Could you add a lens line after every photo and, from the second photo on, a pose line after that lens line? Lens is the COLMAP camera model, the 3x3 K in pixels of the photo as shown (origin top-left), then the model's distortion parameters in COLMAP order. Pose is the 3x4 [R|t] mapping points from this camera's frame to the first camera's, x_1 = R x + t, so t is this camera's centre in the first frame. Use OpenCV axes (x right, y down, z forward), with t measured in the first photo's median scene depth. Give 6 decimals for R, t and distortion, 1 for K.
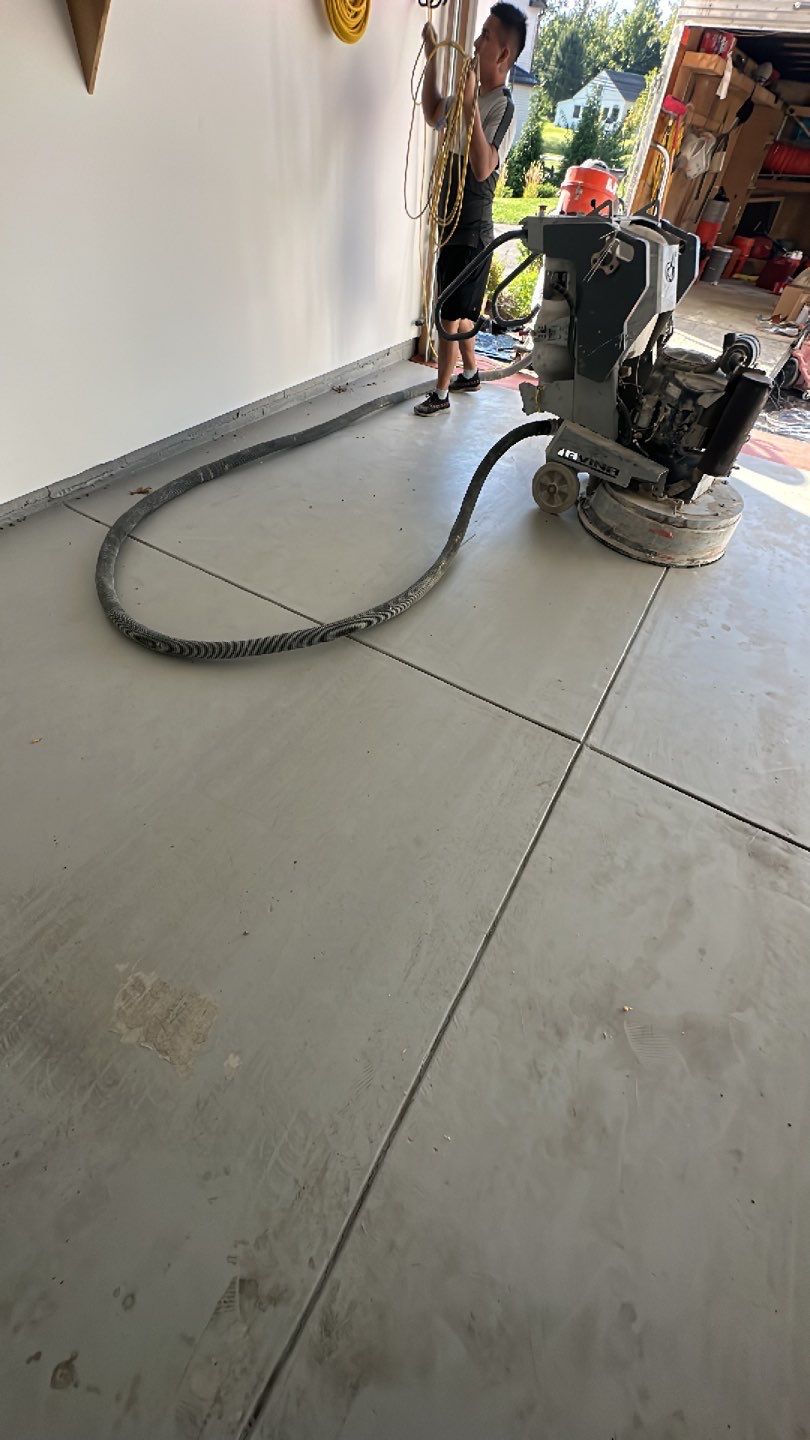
lens RADIAL K [[543.2, 0, 406.4], [0, 543.2, 720.1], [0, 0, 1]] dist [-0.002253, 0.000278]
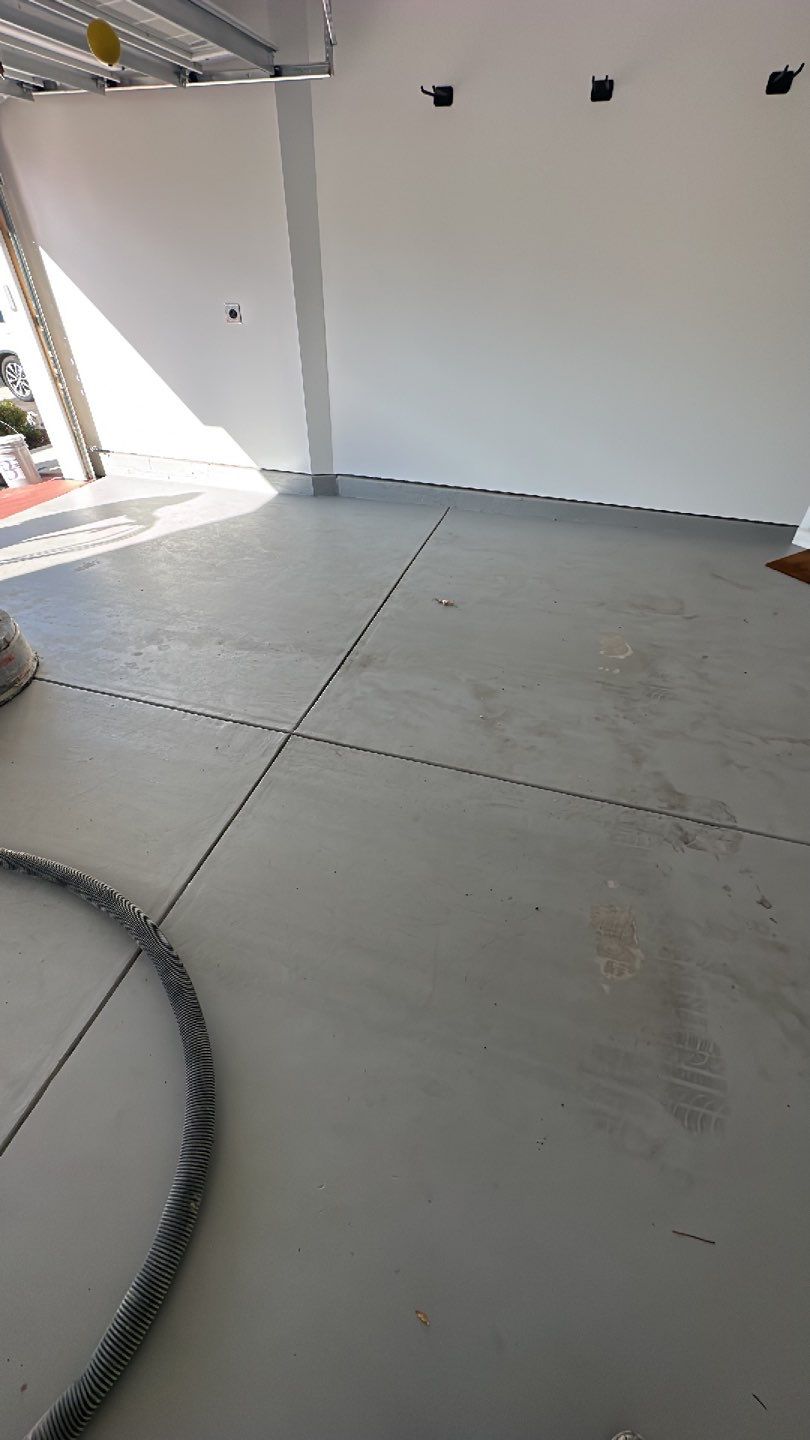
lens RADIAL K [[543.2, 0, 403.3], [0, 543.2, 719.4], [0, 0, 1]] dist [-0.002253, 0.000278]
pose [[-0.229633, -0.687102, 0.689318, -0.638258], [0.710373, 0.365817, 0.601289, -0.598431], [-0.665311, 0.627749, 0.404095, 0.342440]]
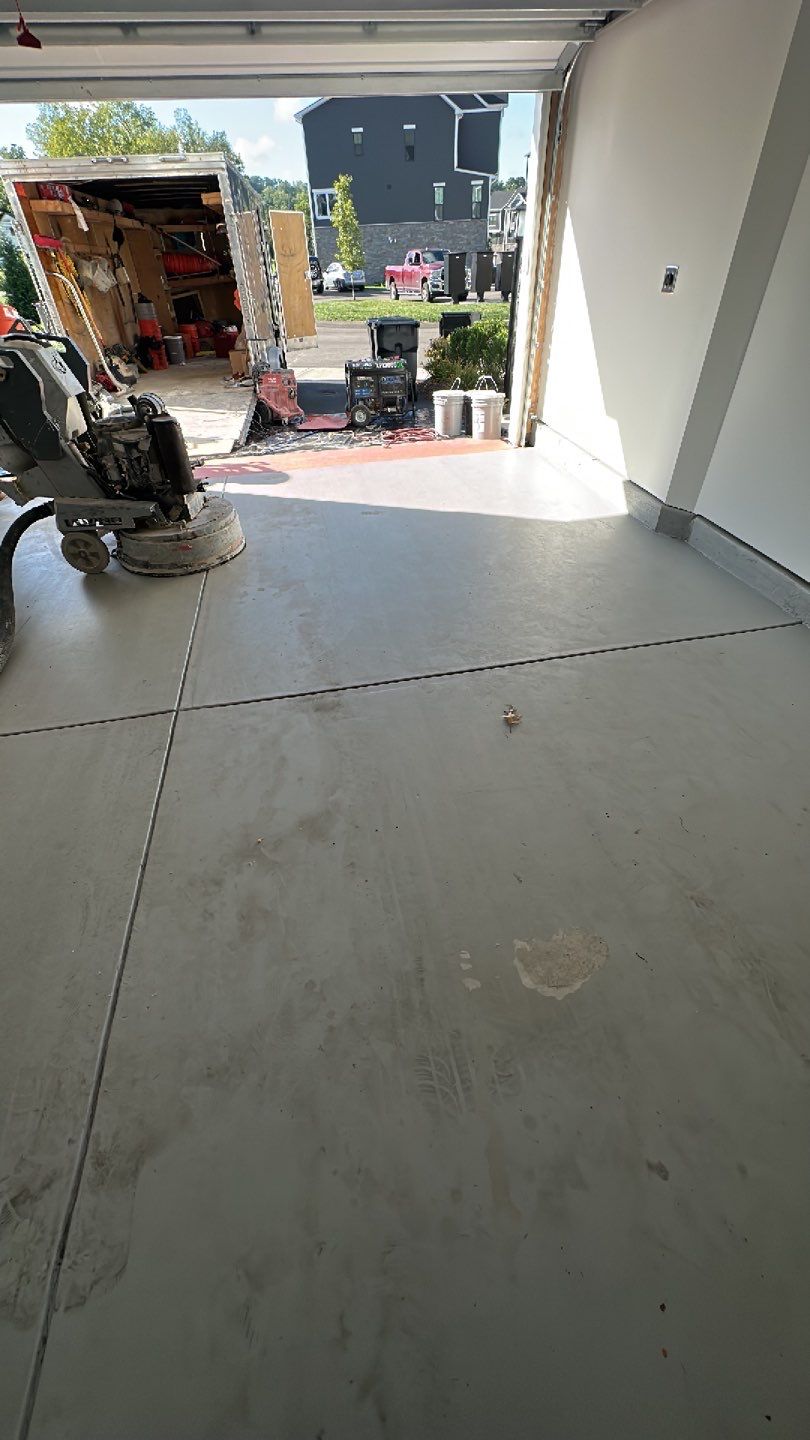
lens RADIAL K [[543.2, 0, 403.7], [0, 543.2, 718.7], [0, 0, 1]] dist [-0.002253, 0.000278]
pose [[0.749082, -0.509488, 0.423436, 0.201119], [0.554033, 0.832224, 0.021235, 0.353143], [-0.363213, 0.218691, 0.905677, -0.324592]]
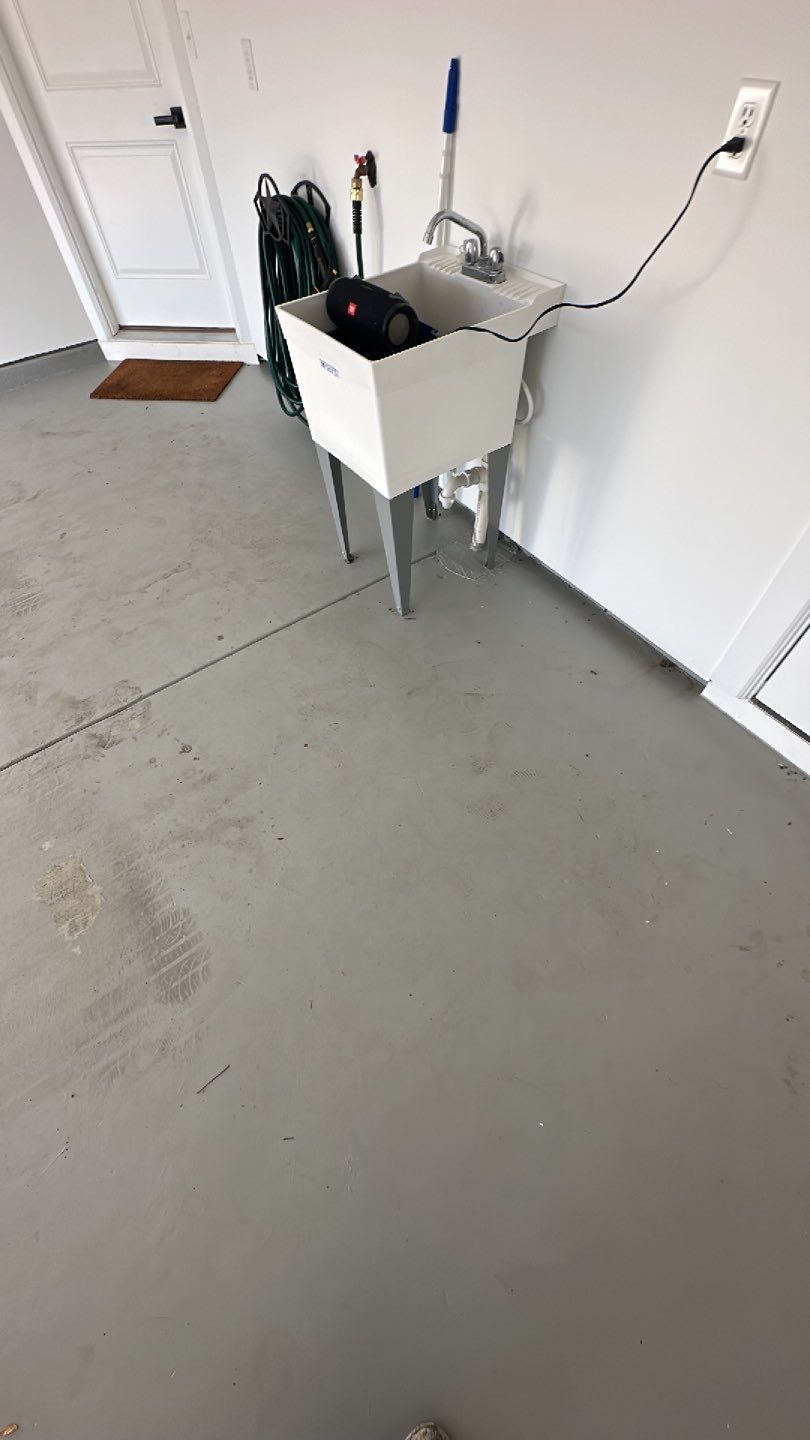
lens RADIAL K [[543.2, 0, 402.5], [0, 543.2, 722.3], [0, 0, 1]] dist [-0.002253, 0.000278]
pose [[-0.909405, -0.360105, 0.208105, -0.910776], [0.291735, -0.195670, 0.936271, -0.226462], [-0.296436, 0.912161, 0.282998, 0.049752]]
